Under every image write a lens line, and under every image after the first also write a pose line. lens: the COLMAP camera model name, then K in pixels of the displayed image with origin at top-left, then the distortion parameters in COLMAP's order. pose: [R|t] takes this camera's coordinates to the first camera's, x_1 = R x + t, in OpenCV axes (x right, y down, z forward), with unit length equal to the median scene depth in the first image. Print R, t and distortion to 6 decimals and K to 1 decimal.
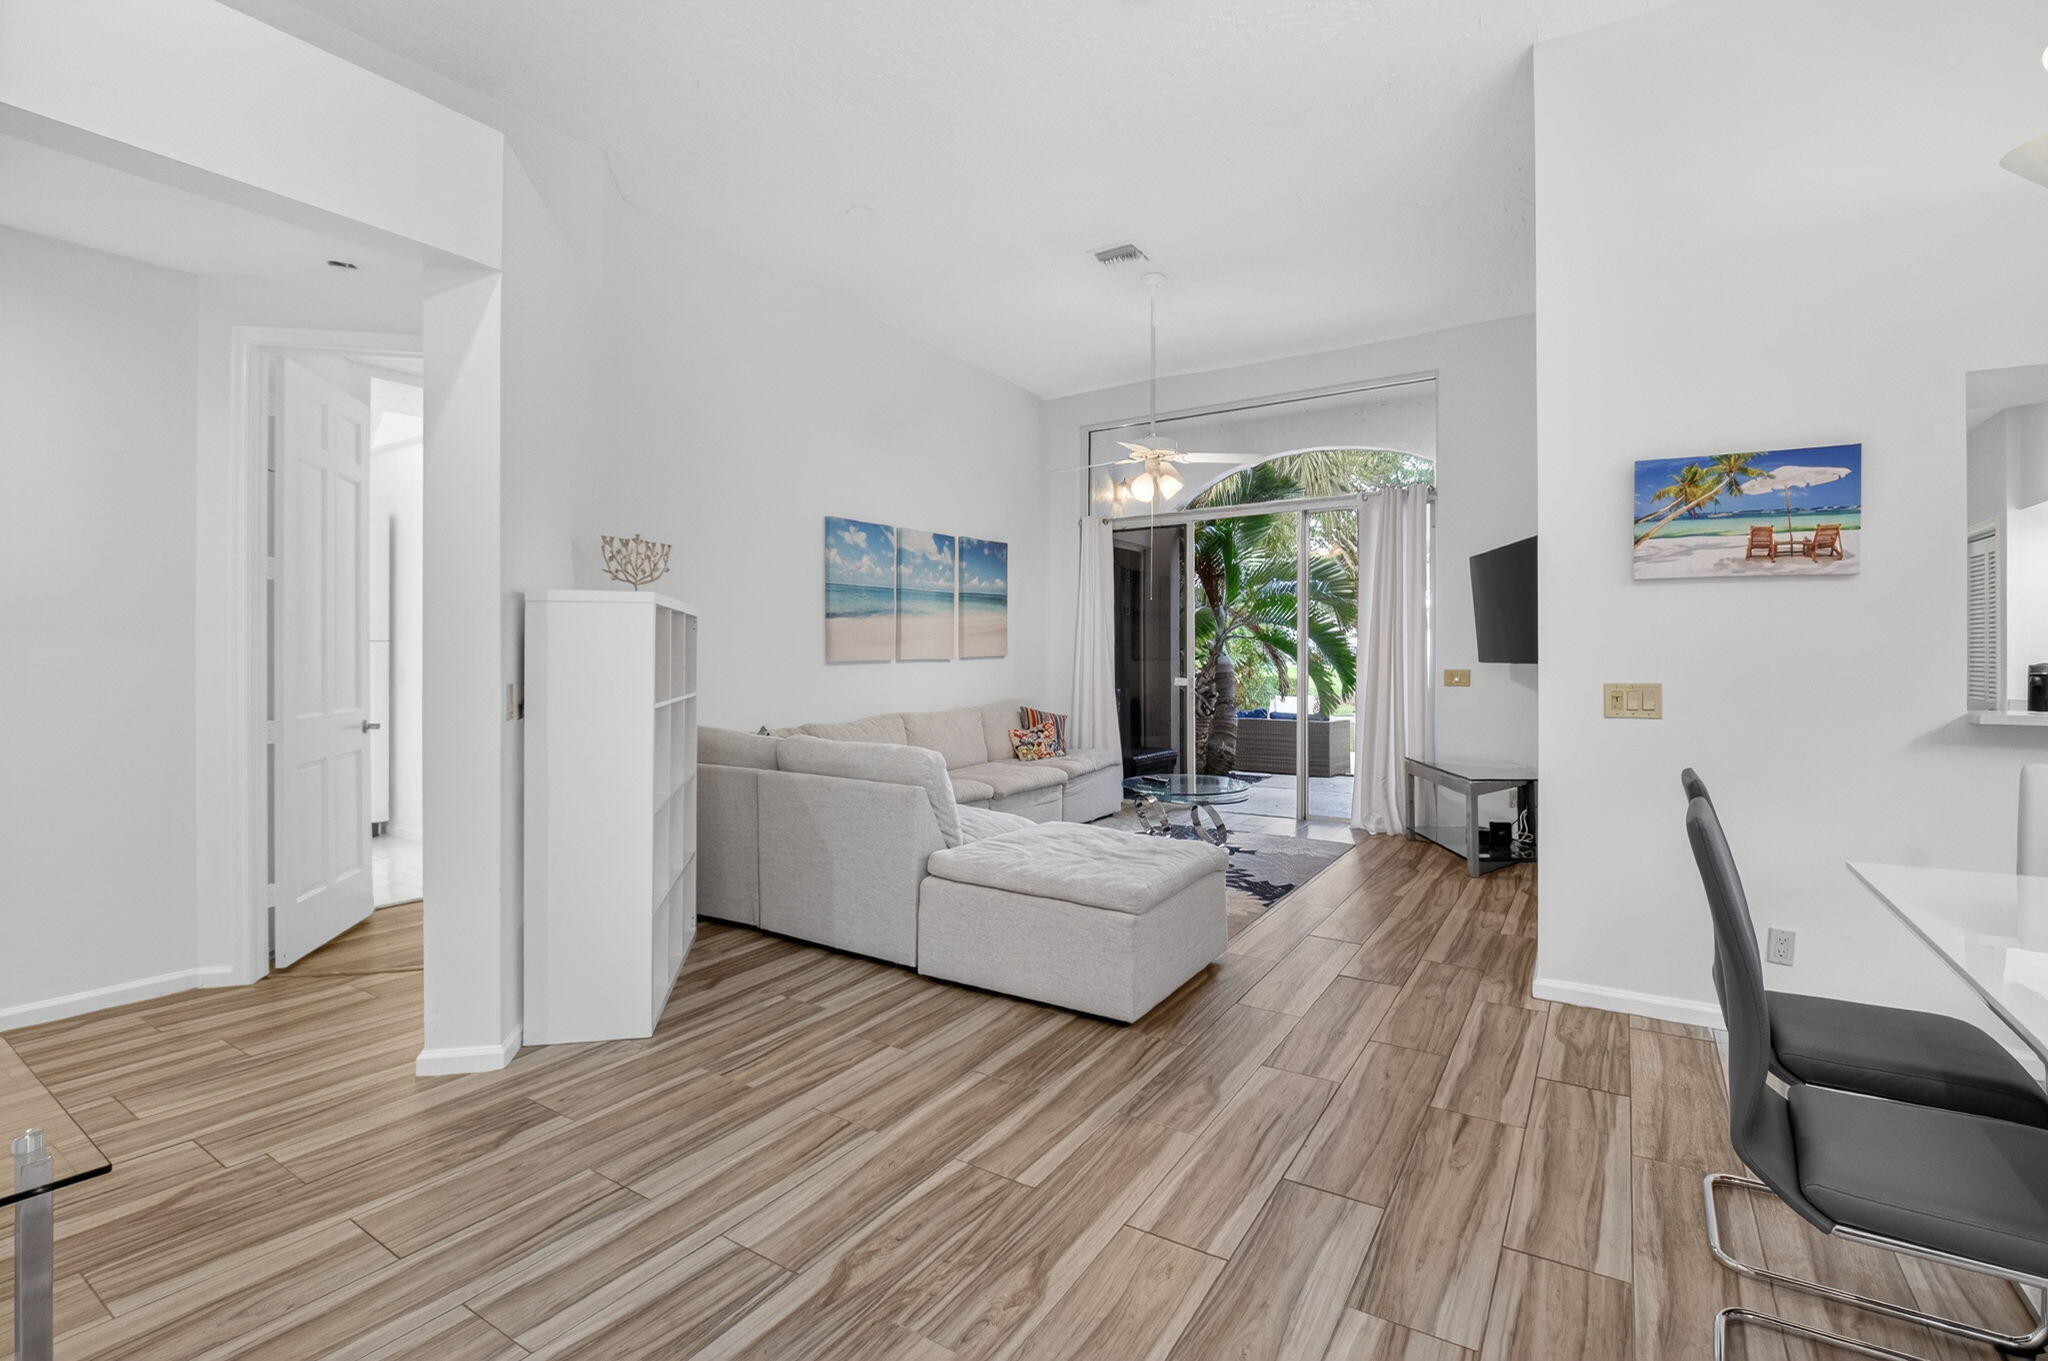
lens RADIAL K [[931.1, 0, 1007.9], [0, 931.1, 623.8], [0, 0, 1]] dist [0.011878, -0.019806]
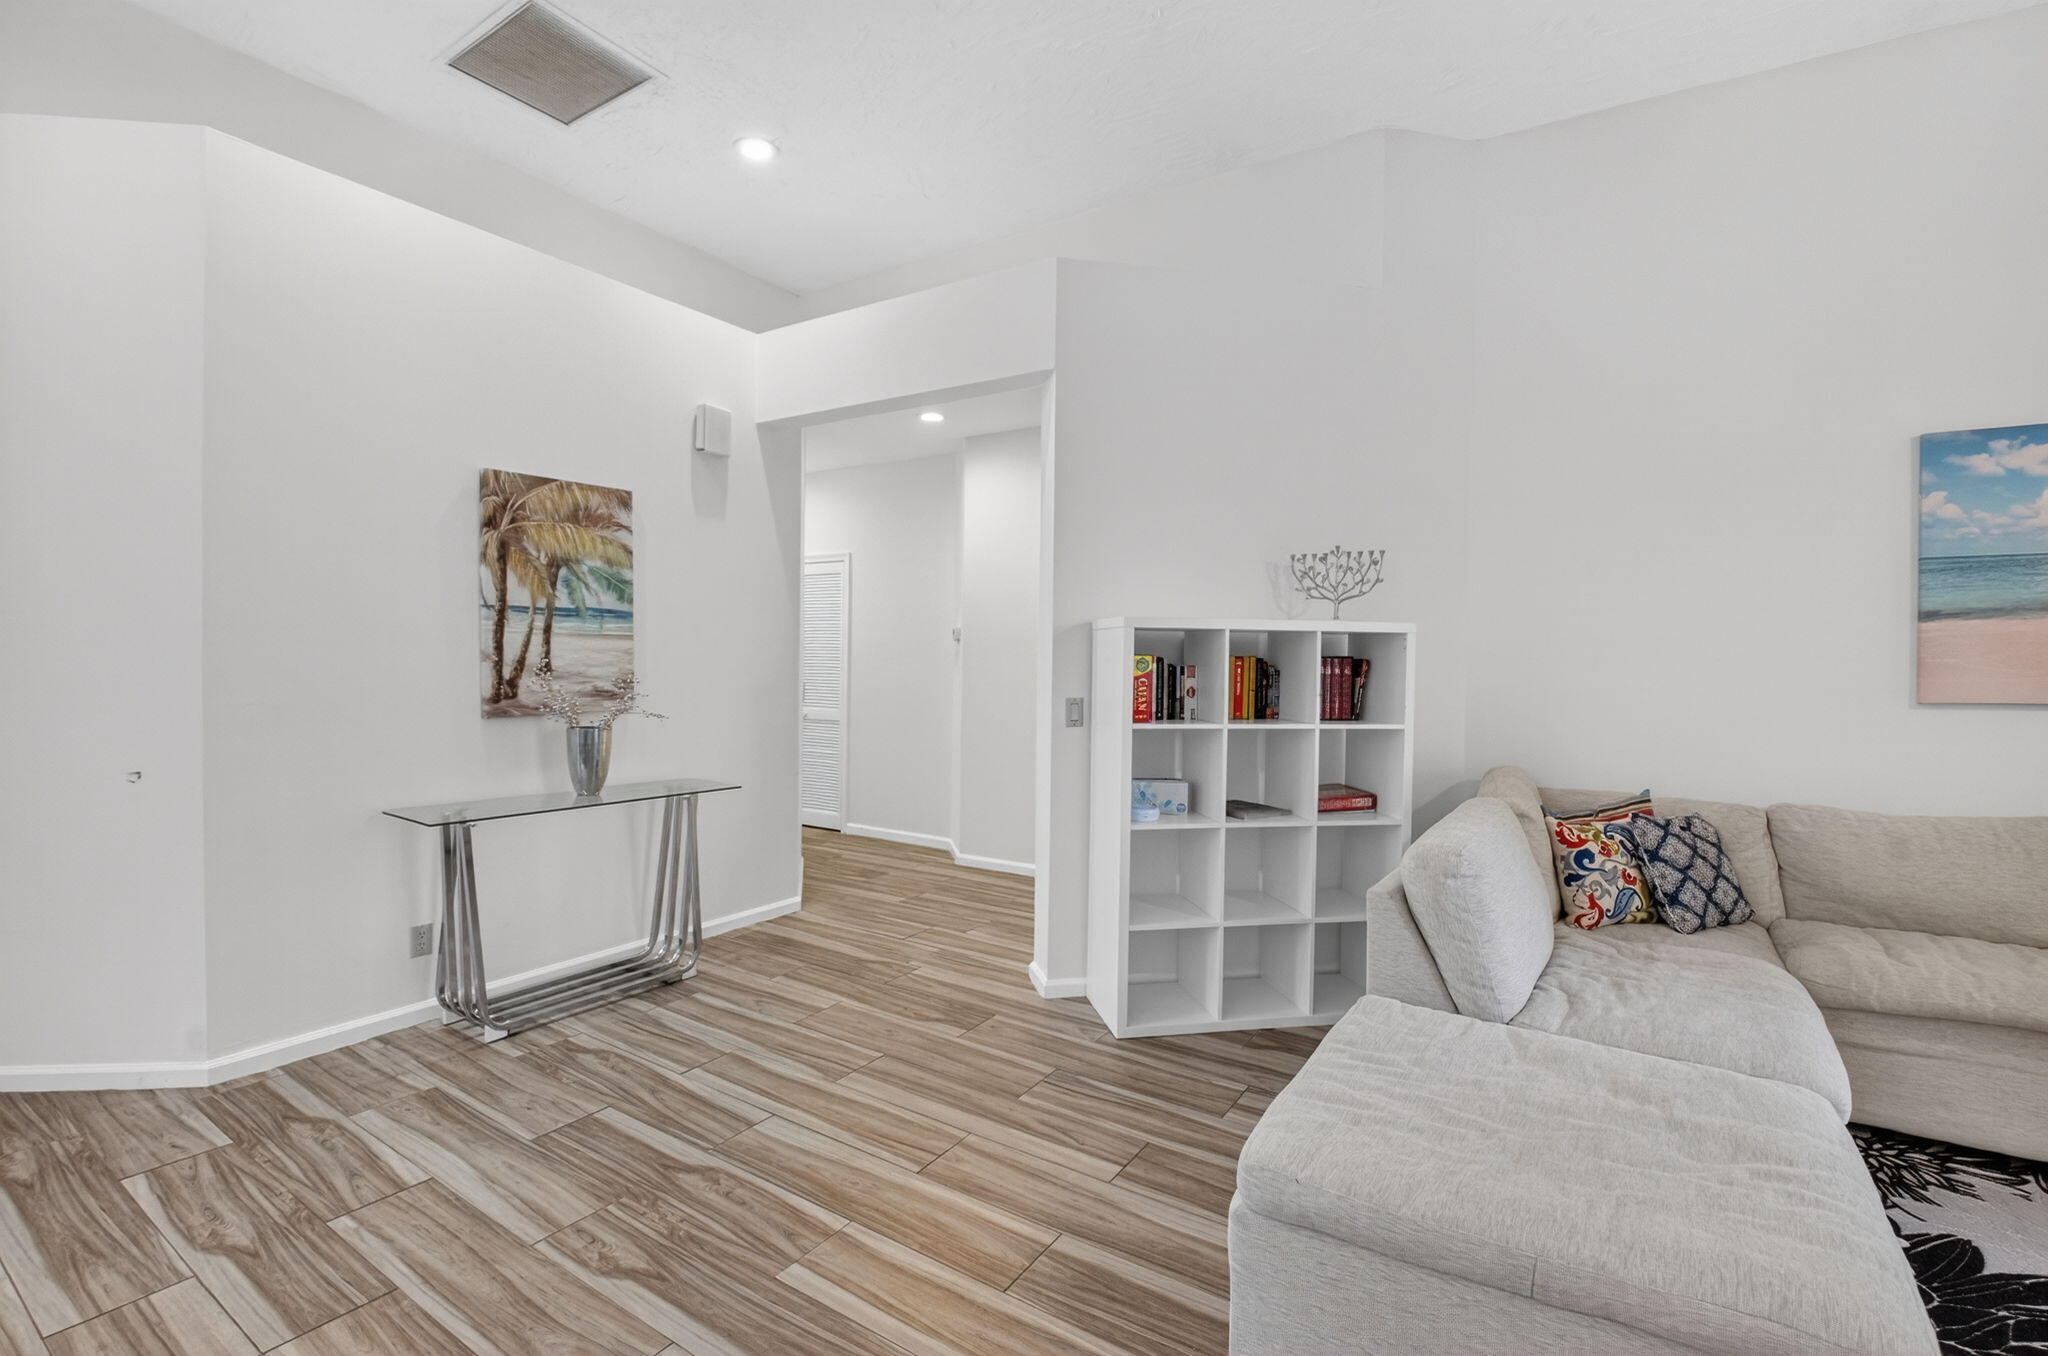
lens RADIAL K [[906.7, 0, 1008.4], [0, 906.7, 675.2], [0, 0, 1]] dist [0.001533, -0.017868]
pose [[-0.005705, 0.024755, -0.999677, 0.964644], [0.022789, 0.999437, 0.024619, 0.001874], [0.999724, -0.022641, -0.006266, 1.346772]]
